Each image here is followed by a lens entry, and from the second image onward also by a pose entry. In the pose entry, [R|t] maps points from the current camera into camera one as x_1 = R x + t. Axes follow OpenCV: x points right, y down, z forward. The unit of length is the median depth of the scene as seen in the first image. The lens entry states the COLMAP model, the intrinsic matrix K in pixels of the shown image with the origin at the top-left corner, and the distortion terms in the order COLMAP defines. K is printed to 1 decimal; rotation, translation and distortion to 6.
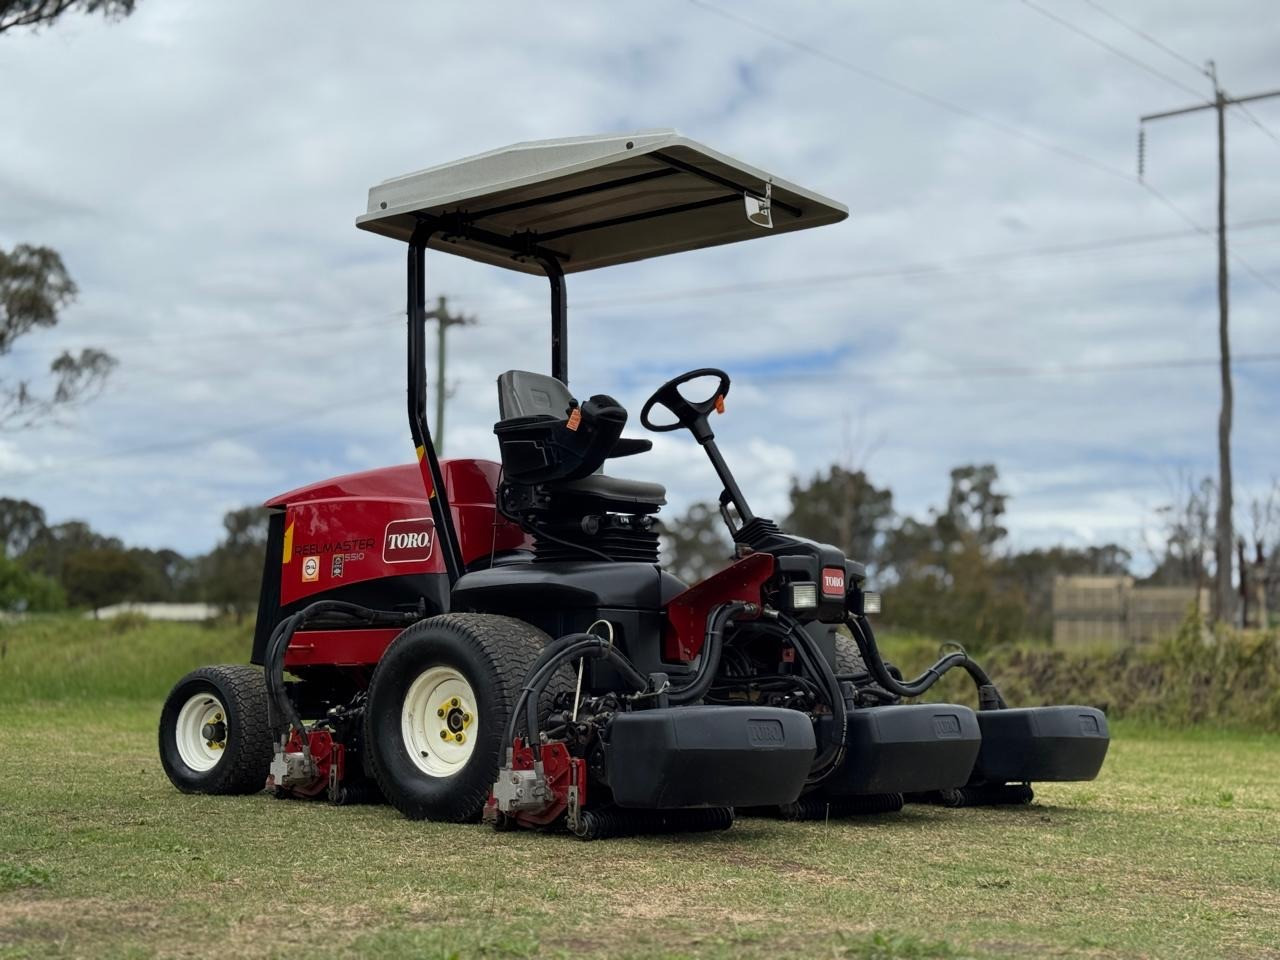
lens RADIAL K [[1796.4, 0, 636.6], [0, 1796.4, 488.6], [0, 0, 1]] dist [0.188620, -0.355885]
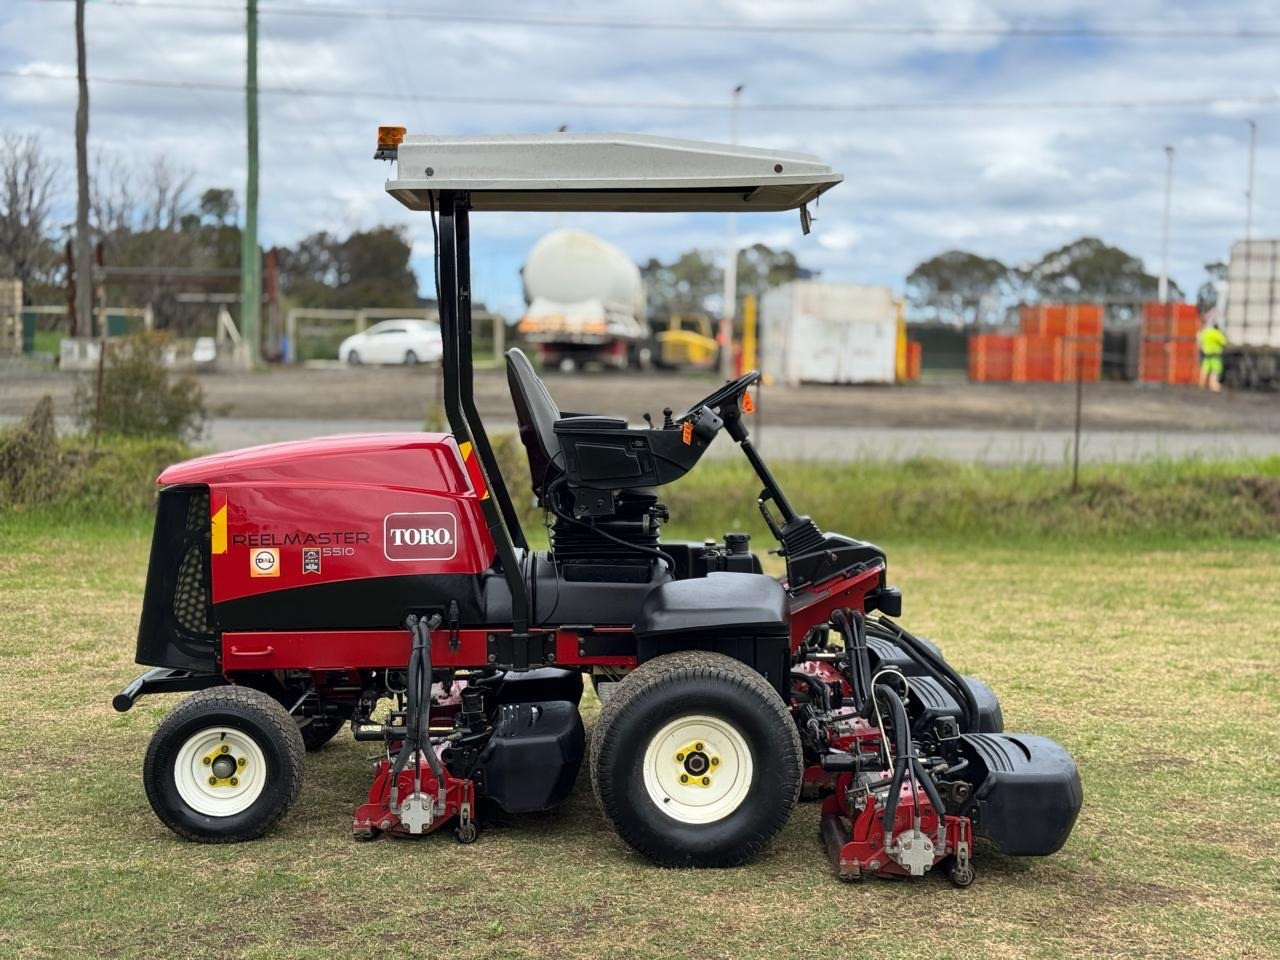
lens RADIAL K [[1796.4, 0, 636.6], [0, 1796.4, 488.6], [0, 0, 1]] dist [0.188620, -0.355885]
pose [[0.765332, -0.055270, 0.641258, -0.627111], [-0.065619, 0.984415, 0.163162, -0.151658], [-0.640282, -0.166952, 0.749777, 0.241565]]
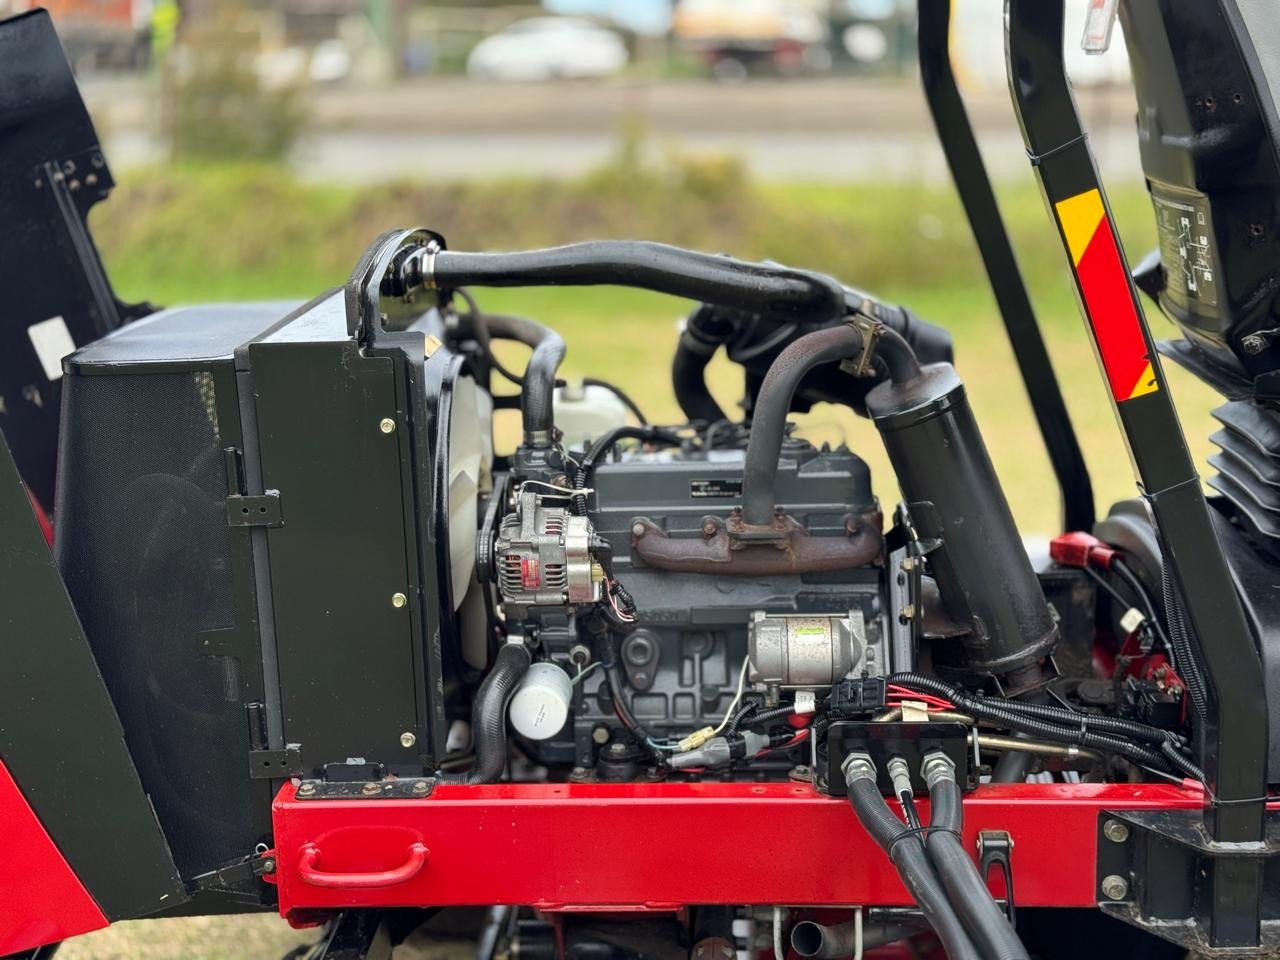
lens RADIAL K [[1796.4, 0, 636.6], [0, 1796.4, 488.6], [0, 0, 1]] dist [0.188620, -0.355885]
pose [[0.811254, -0.155031, 0.563767, -0.314801], [-0.038692, 0.947860, 0.316331, -0.061095], [-0.583413, -0.278438, 0.762956, 0.803907]]
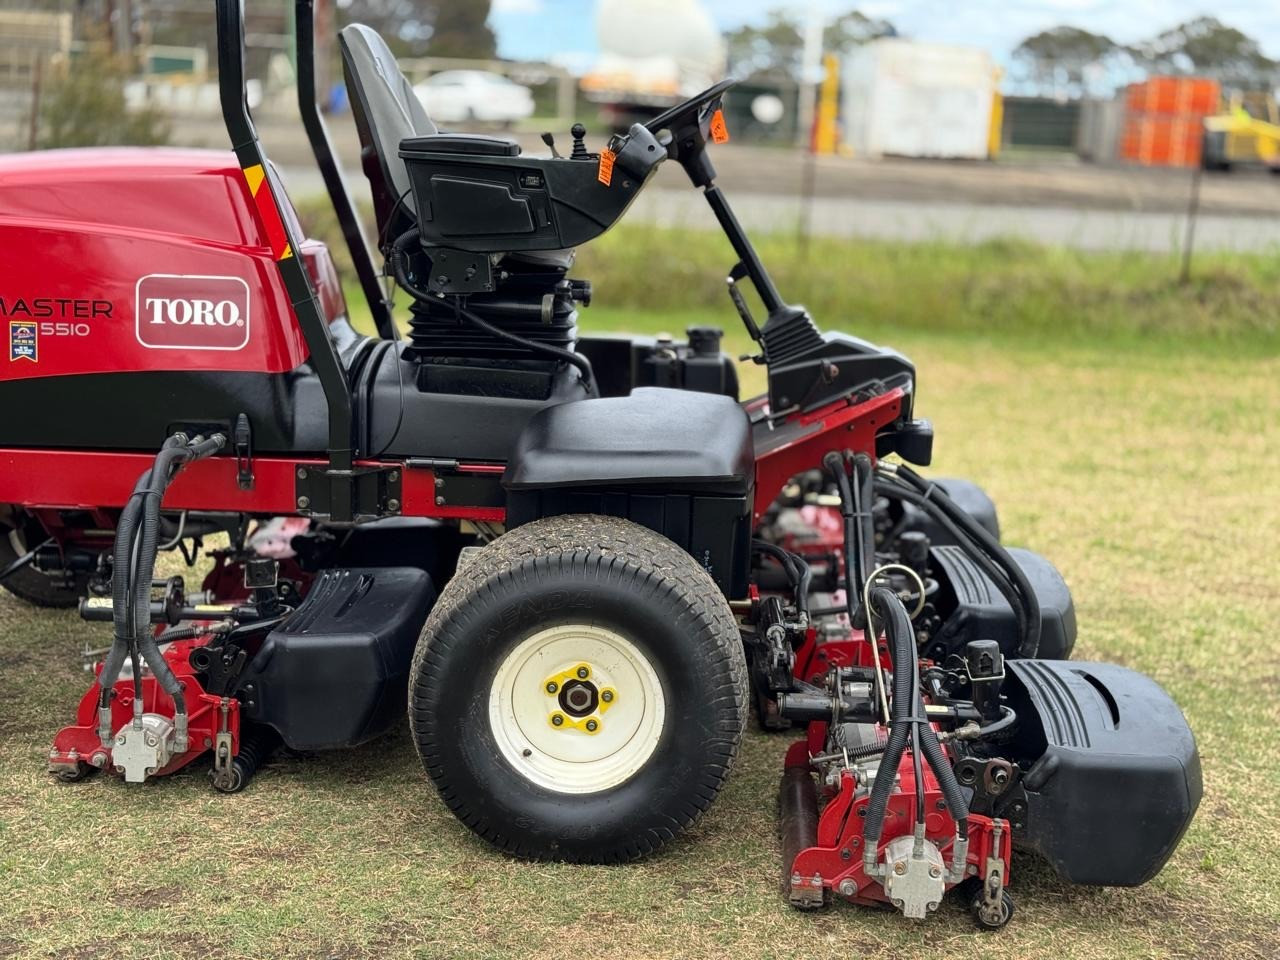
lens RADIAL K [[1796.4, 0, 636.6], [0, 1796.4, 488.6], [0, 0, 1]] dist [0.188620, -0.355885]
pose [[0.795007, -0.098877, 0.598488, -0.372849], [-0.097328, 0.953051, 0.286741, -0.101311], [-0.598742, -0.286211, 0.748058, 0.443489]]
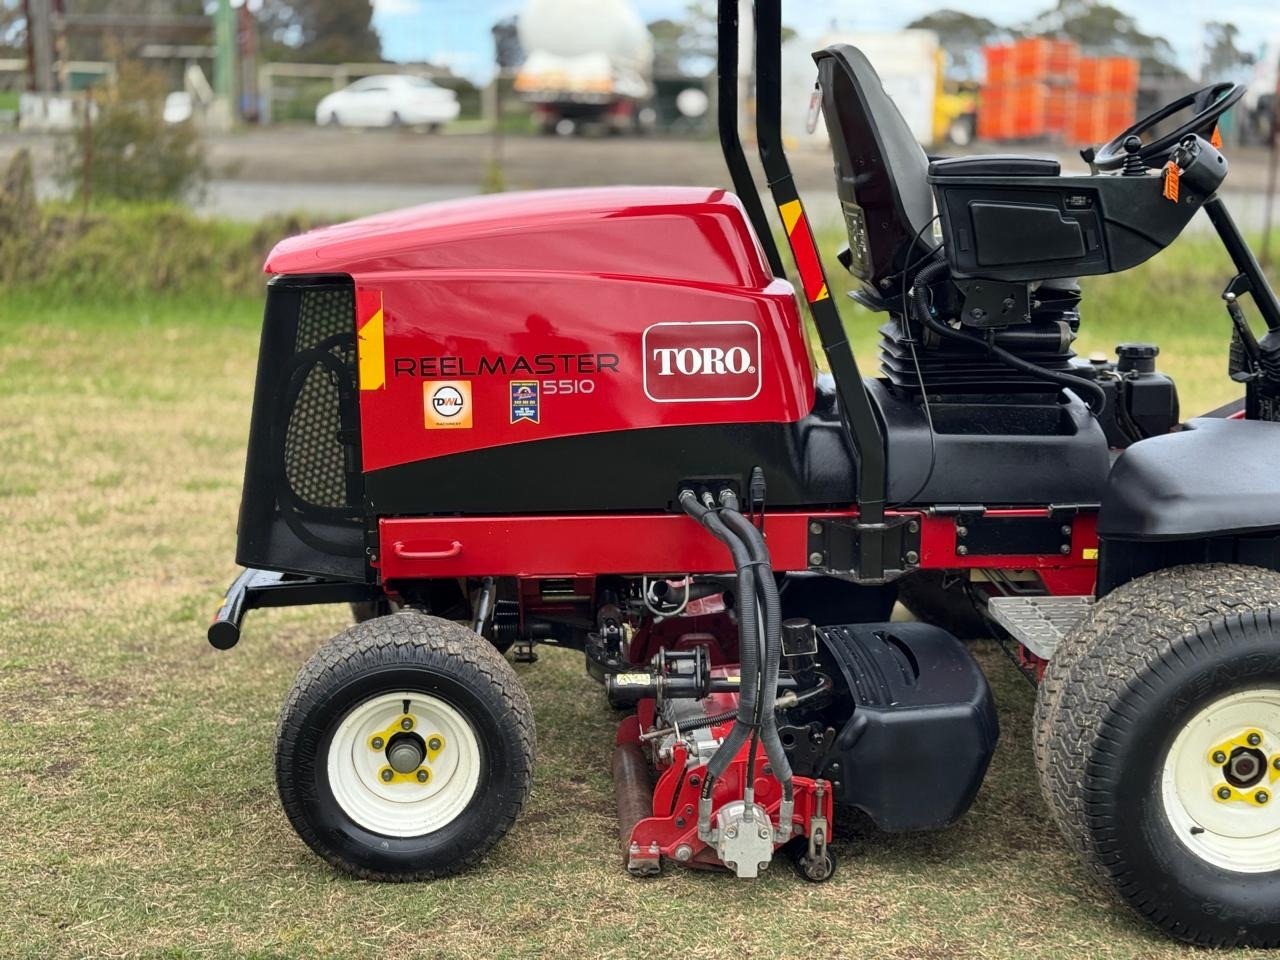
lens RADIAL K [[1796.4, 0, 636.6], [0, 1796.4, 488.6], [0, 0, 1]] dist [0.188620, -0.355885]
pose [[0.754922, -0.138345, 0.641056, -0.499134], [-0.066492, 0.956313, 0.284682, -0.089307], [-0.652435, -0.257538, 0.712743, 0.604619]]
